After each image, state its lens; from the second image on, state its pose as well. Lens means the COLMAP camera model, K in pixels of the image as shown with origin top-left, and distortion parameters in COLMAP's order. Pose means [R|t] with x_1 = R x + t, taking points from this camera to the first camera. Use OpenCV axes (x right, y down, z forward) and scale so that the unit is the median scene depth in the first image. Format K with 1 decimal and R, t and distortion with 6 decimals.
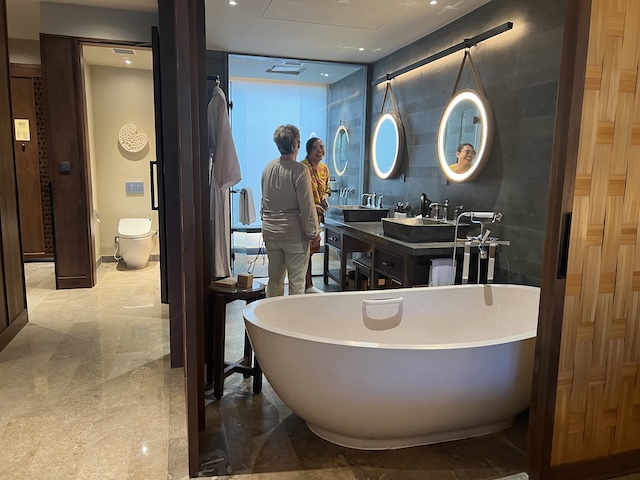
lens RADIAL K [[482.9, 0, 321.8], [0, 482.9, 243.7], [0, 0, 1]] dist [0.005789, -0.012454]
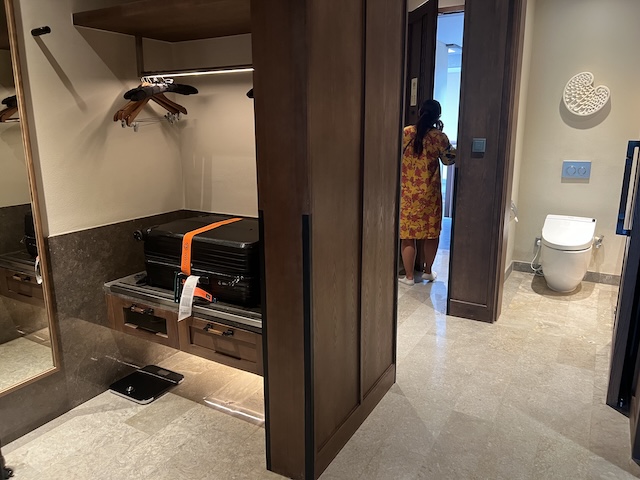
lens RADIAL K [[482.9, 0, 317.7], [0, 482.9, 242.9], [0, 0, 1]] dist [0.005789, -0.012454]
pose [[0.679551, 0.151140, -0.717891, -0.174189], [-0.087029, 0.988246, 0.125678, -0.088575], [0.728448, -0.022927, 0.684717, 0.361531]]
